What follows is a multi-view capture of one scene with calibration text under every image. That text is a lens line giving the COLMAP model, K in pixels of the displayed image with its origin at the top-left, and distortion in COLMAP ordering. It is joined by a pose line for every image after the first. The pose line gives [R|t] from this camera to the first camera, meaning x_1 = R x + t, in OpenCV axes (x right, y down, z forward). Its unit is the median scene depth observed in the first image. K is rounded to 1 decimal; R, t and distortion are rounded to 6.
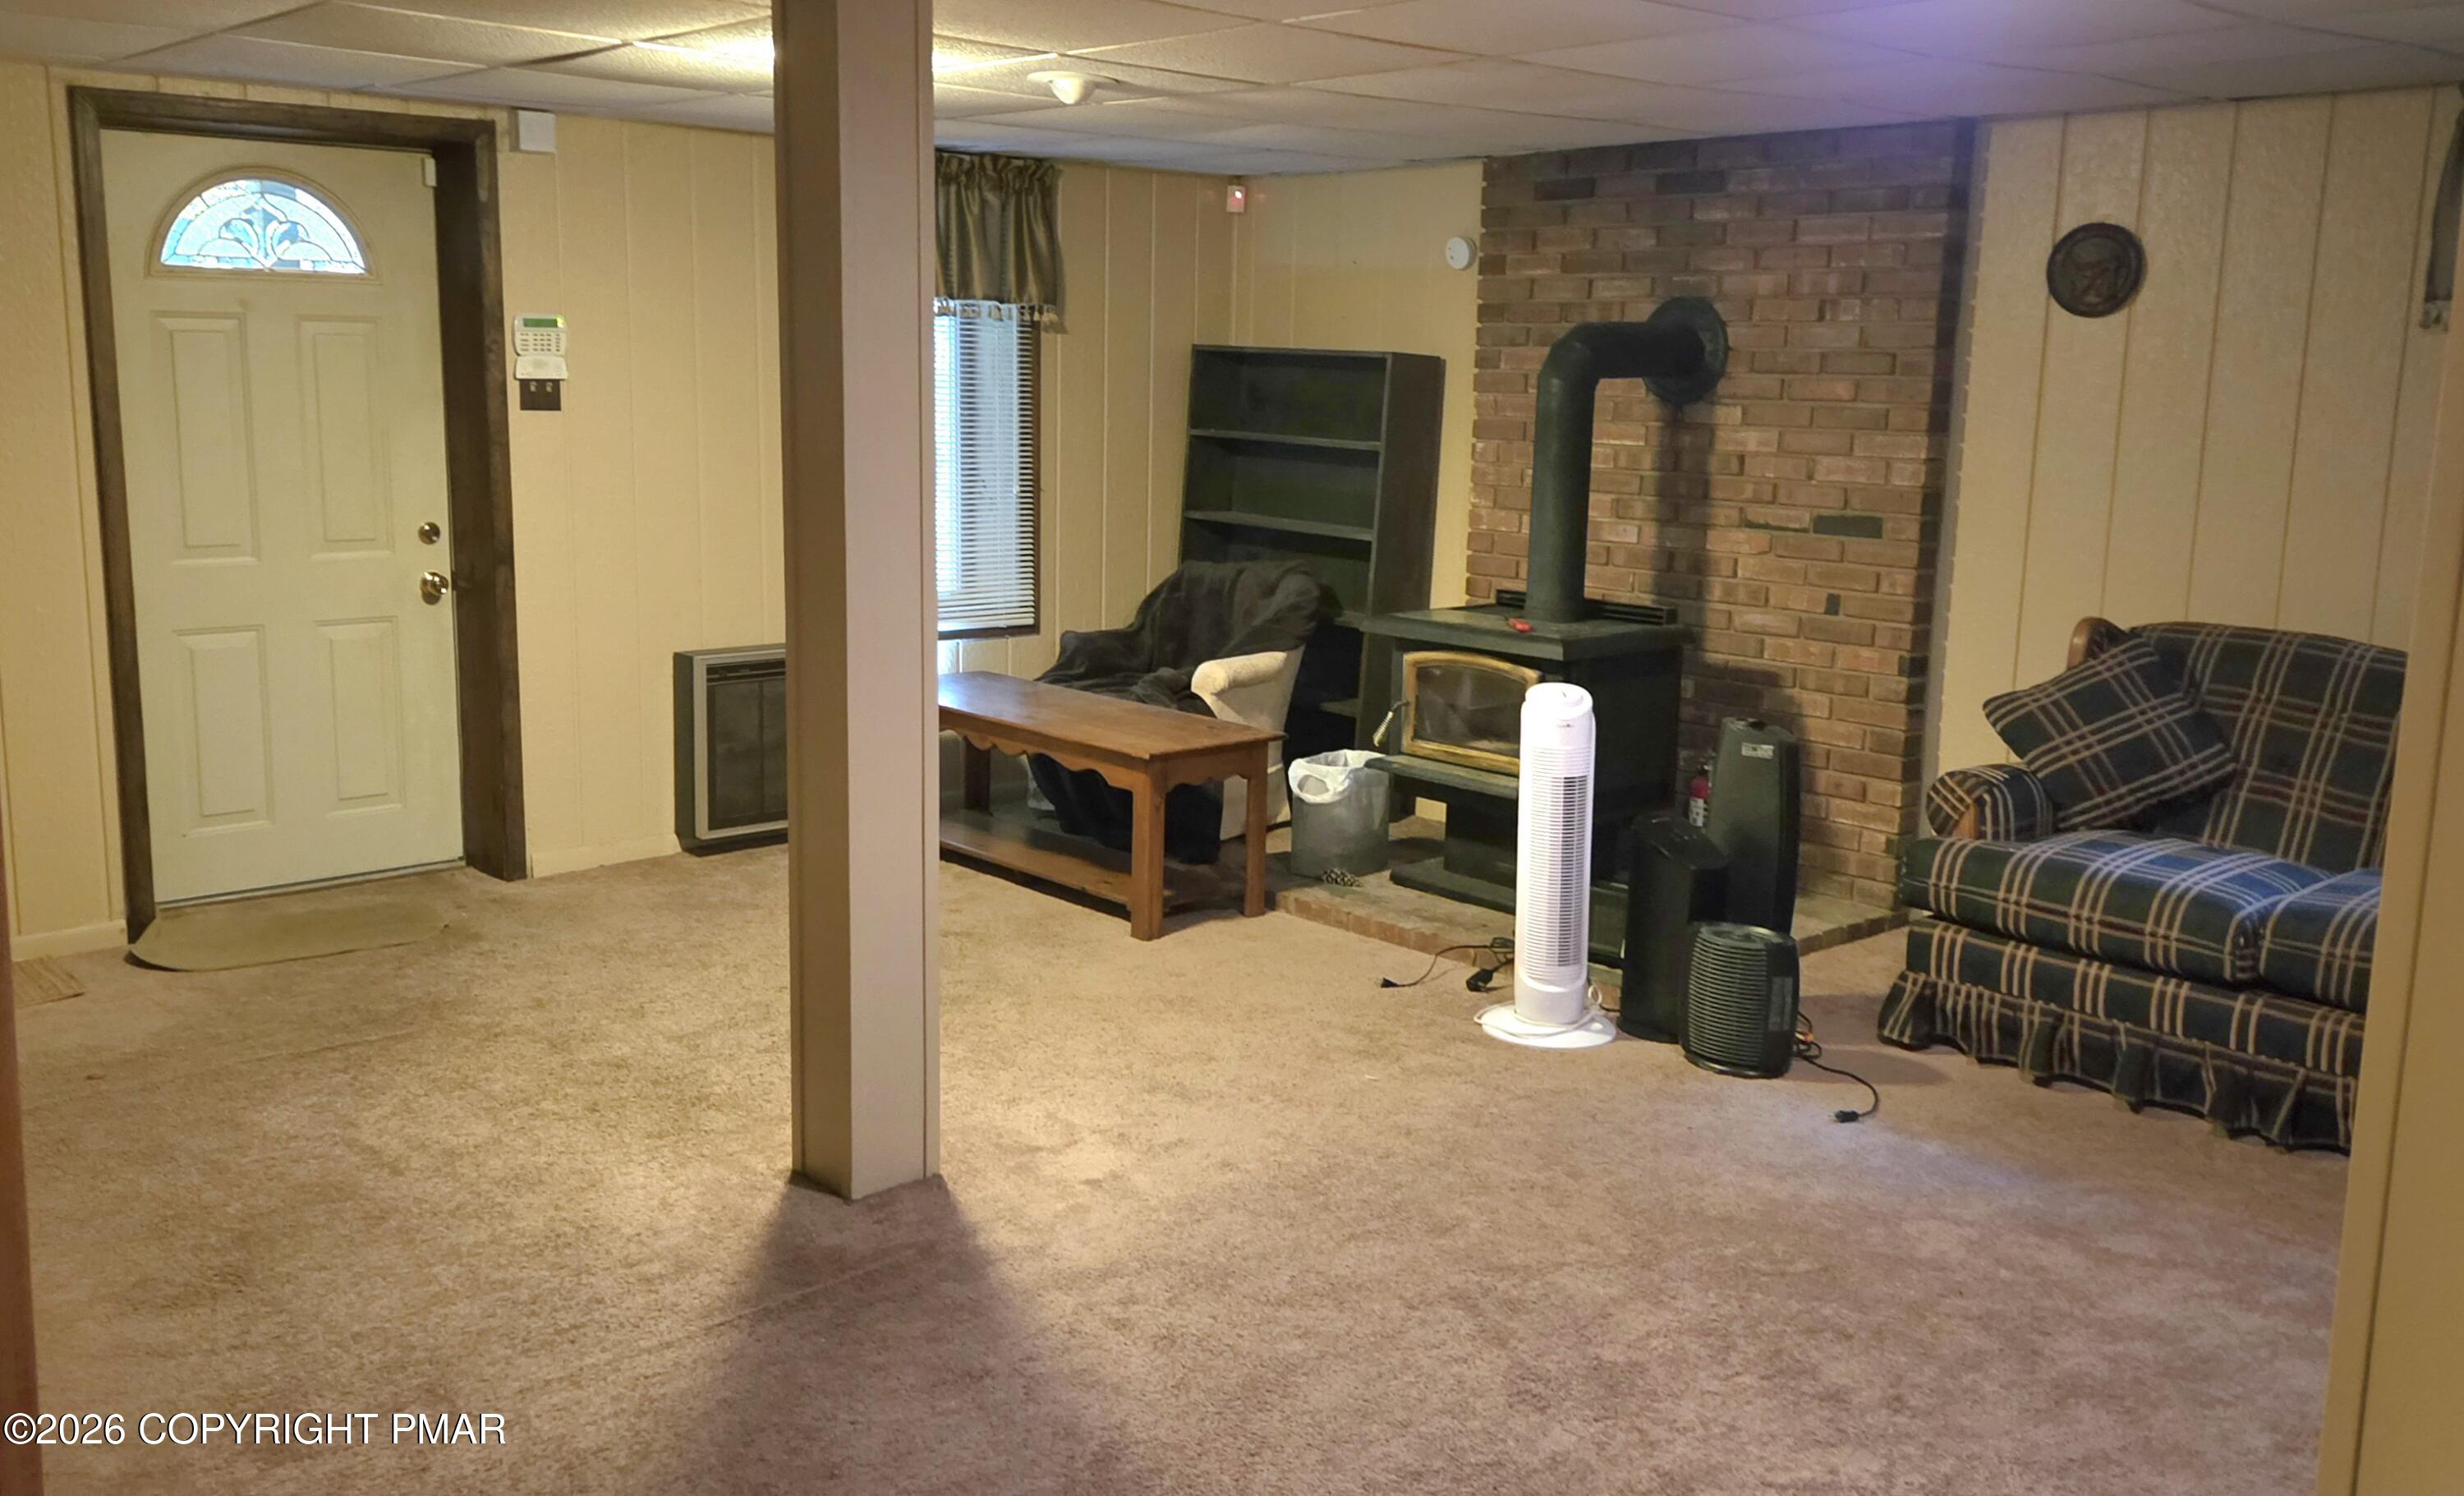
lens RADIAL K [[2137.6, 0, 1232.0], [0, 2137.6, 748.0], [0, 0, 1]] dist [-0.001741, -0.001296]
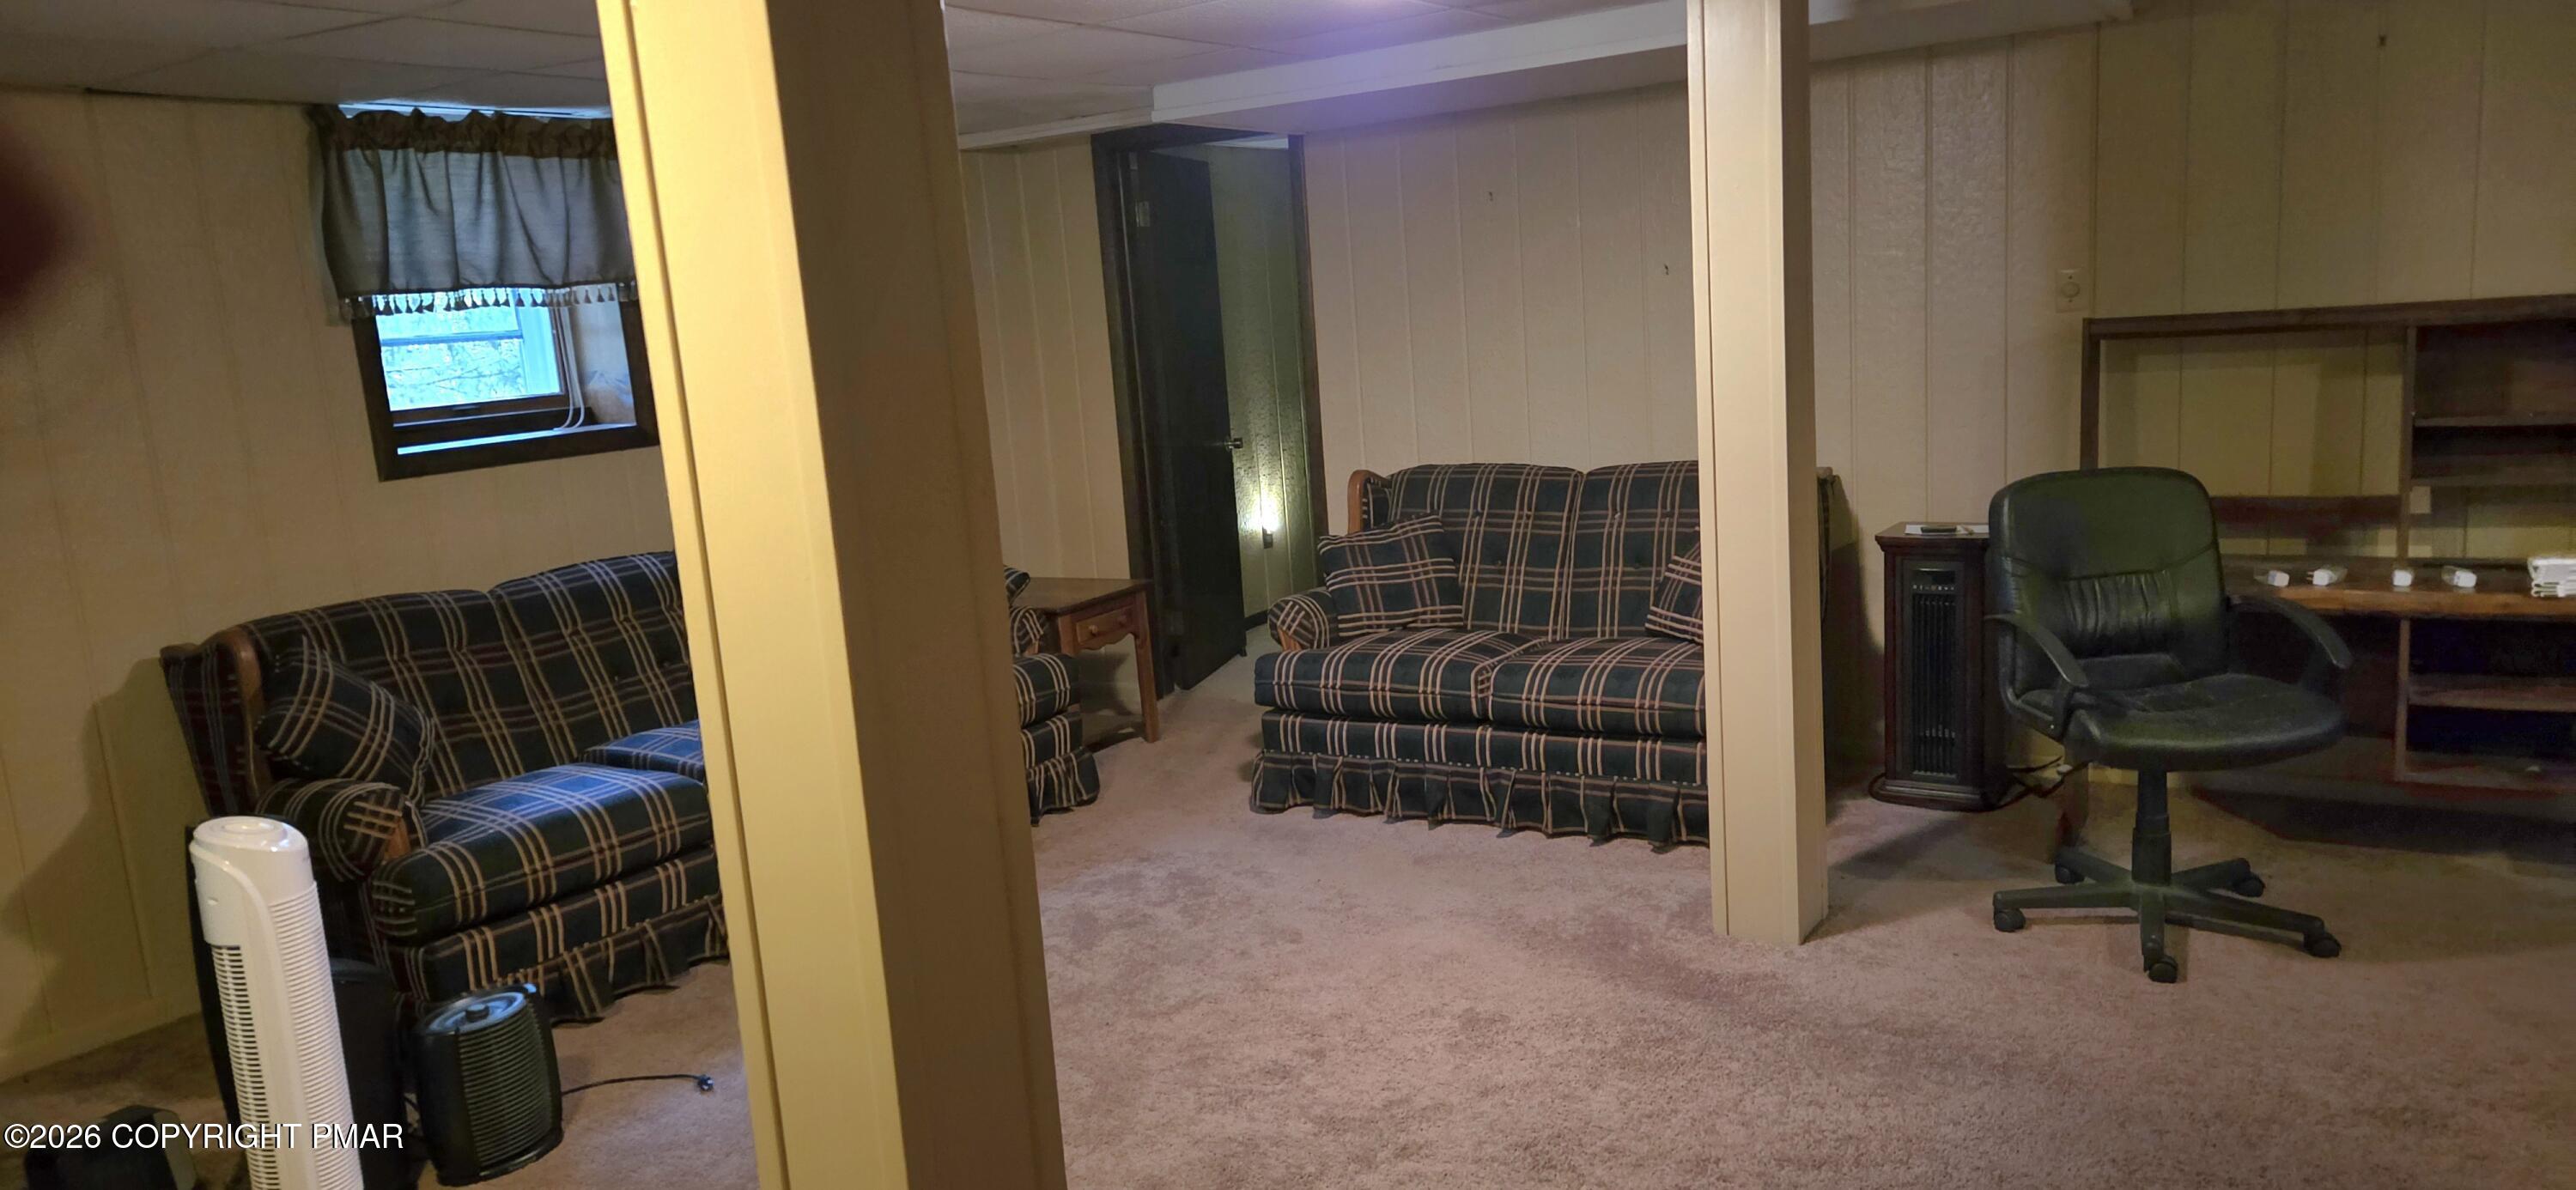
lens RADIAL K [[1680.7, 0, 1288.0], [0, 1680.7, 595.0], [0, 0, 1]] dist [0.002552, 0.000915]
pose [[-0.260854, -0.158150, 0.952336, -0.466781], [0.237803, 0.945565, 0.222163, -0.143987], [-0.935631, 0.284420, -0.209046, 0.795932]]
